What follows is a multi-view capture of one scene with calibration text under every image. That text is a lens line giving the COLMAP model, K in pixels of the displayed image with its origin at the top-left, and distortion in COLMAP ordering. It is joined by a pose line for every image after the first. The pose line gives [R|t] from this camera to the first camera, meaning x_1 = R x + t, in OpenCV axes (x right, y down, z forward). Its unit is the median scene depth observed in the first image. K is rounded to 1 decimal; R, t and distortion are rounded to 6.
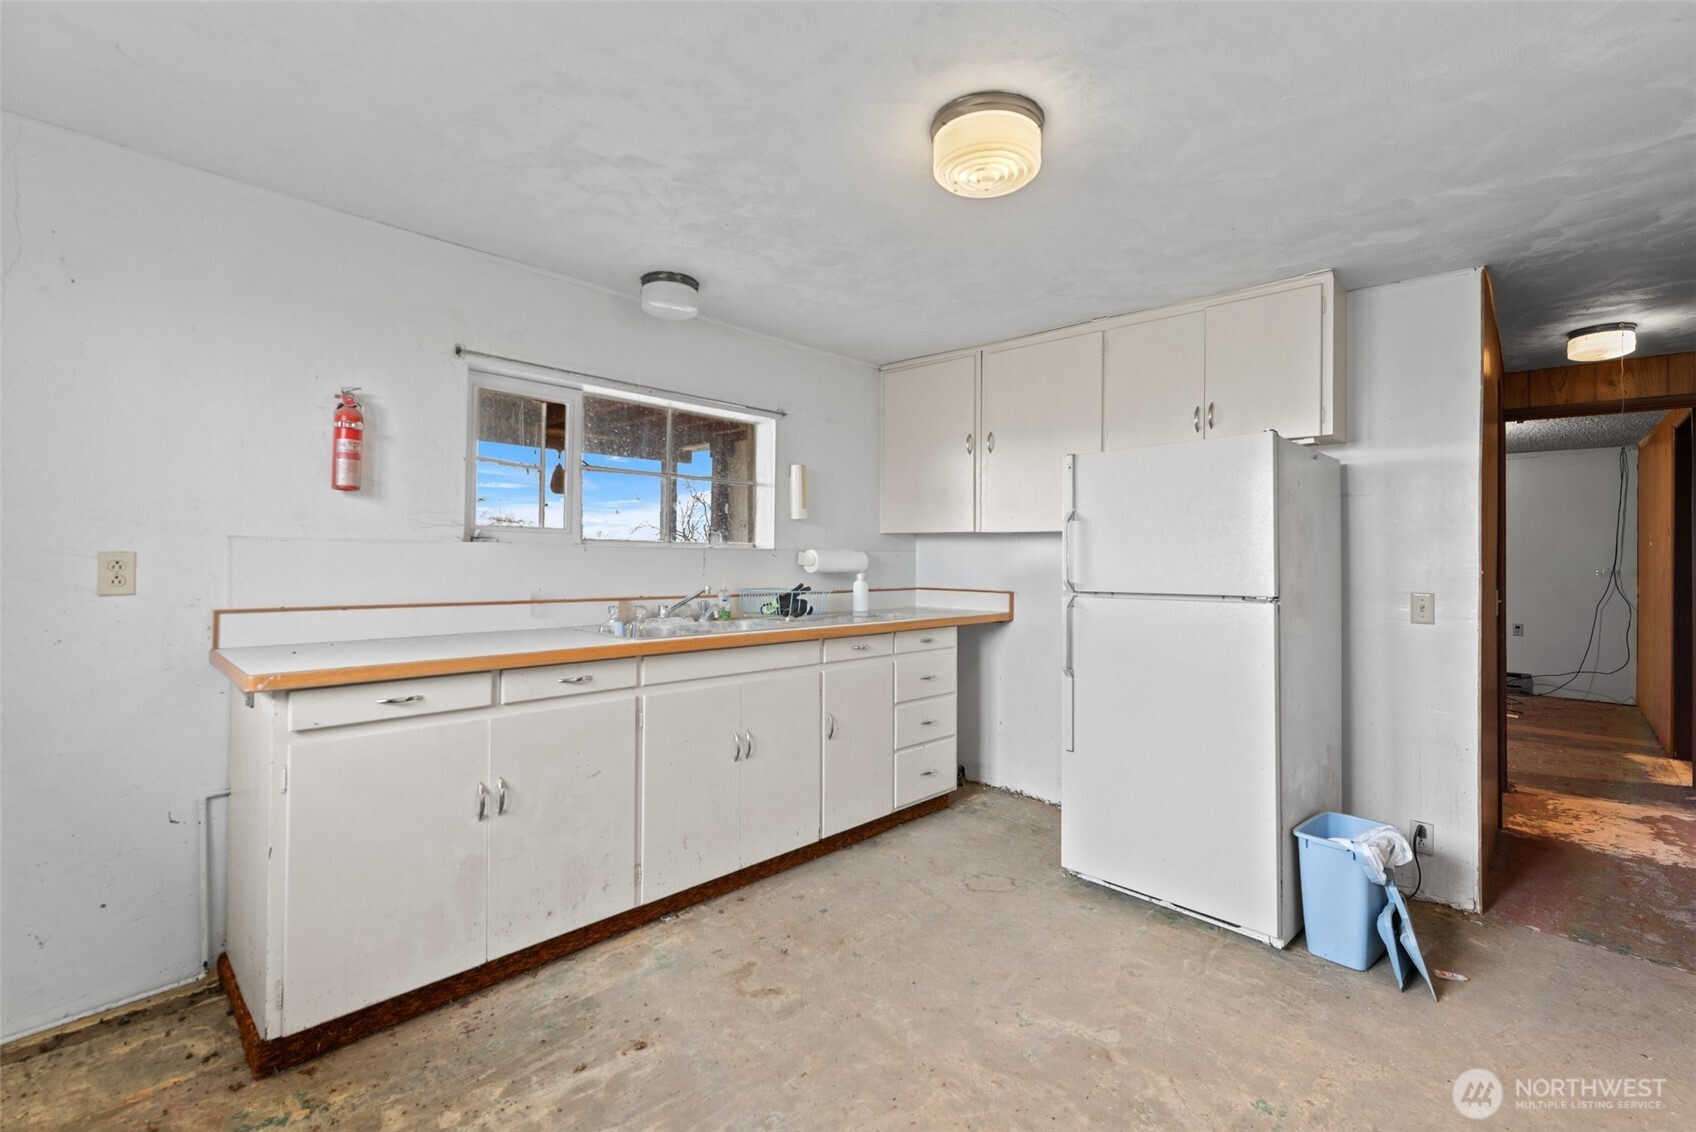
lens RADIAL K [[735.7, 0, 848.0], [0, 735.7, 566.0], [0, 0, 1]] dist [0.000379, 0.000045]
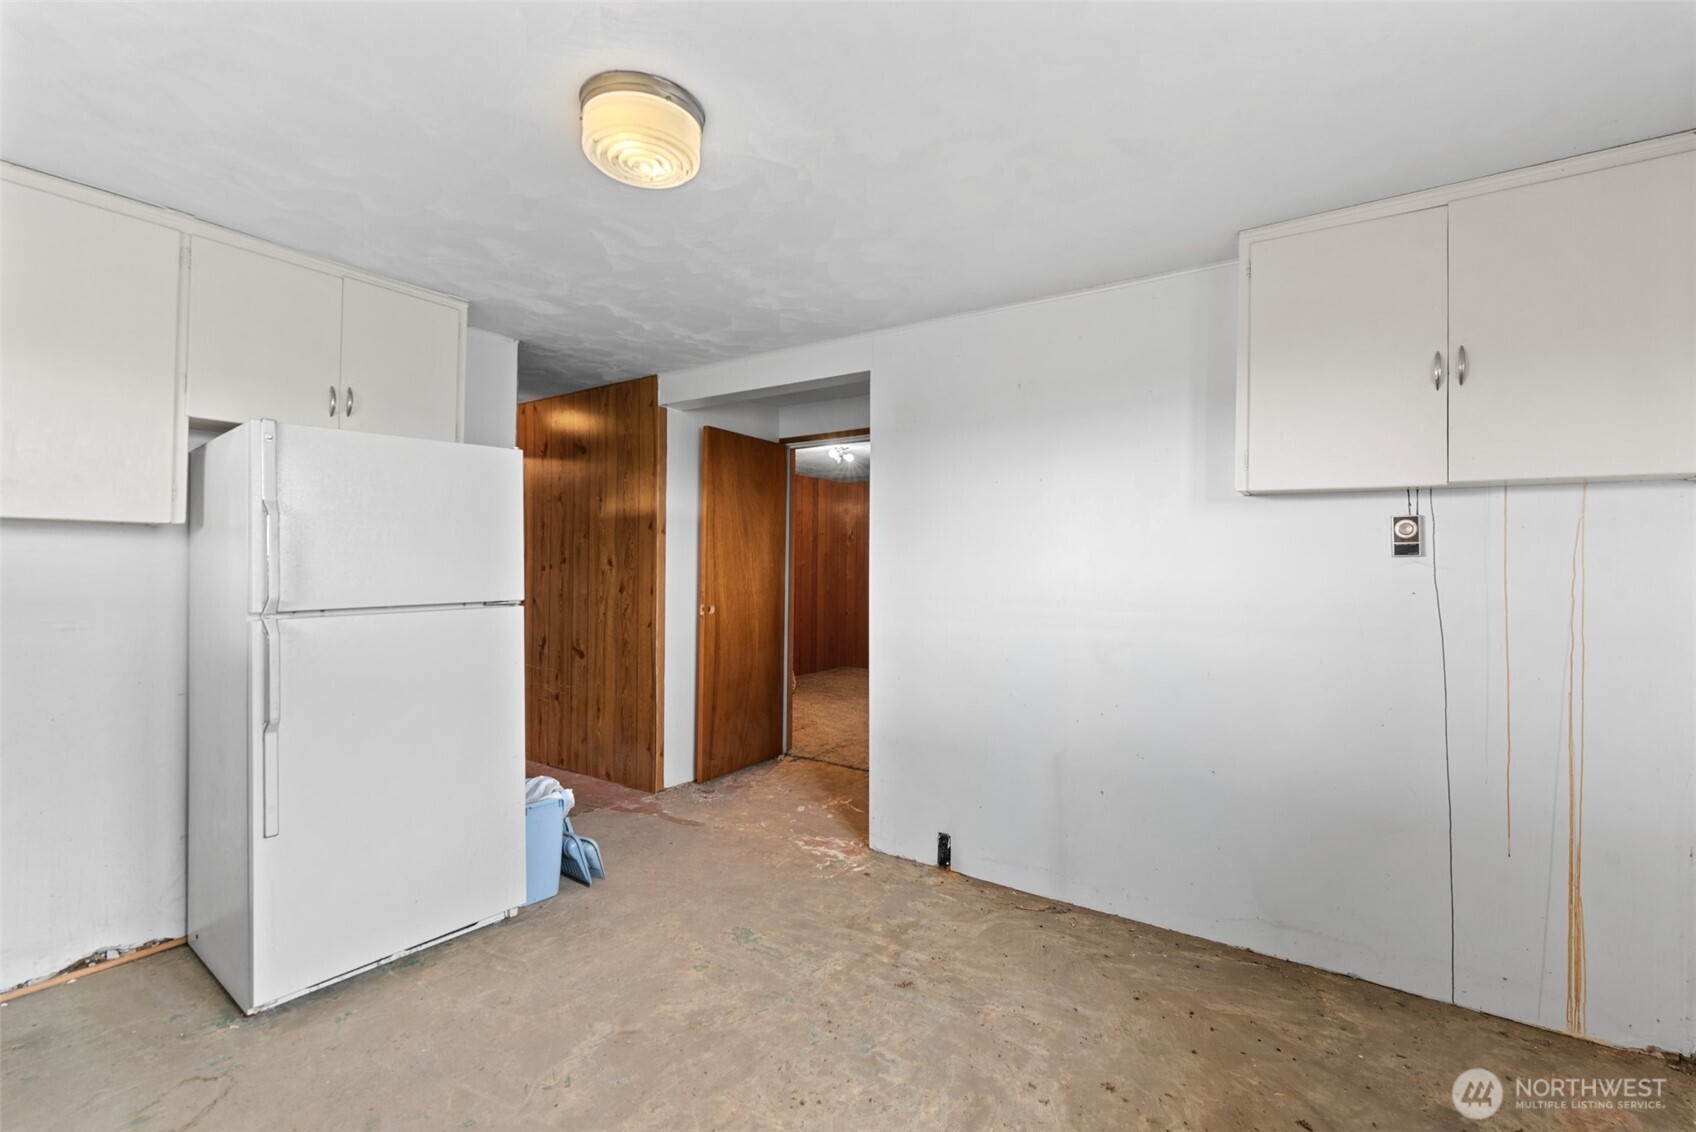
lens RADIAL K [[766.3, 0, 848.0], [0, 766.3, 566.0], [0, 0, 1]] dist [0.000343, 0.000231]
pose [[-0.161832, -0.013315, 0.986729, -0.644783], [0.007943, 0.999859, 0.014795, -0.021095], [-0.986786, 0.010231, -0.161703, 0.703736]]
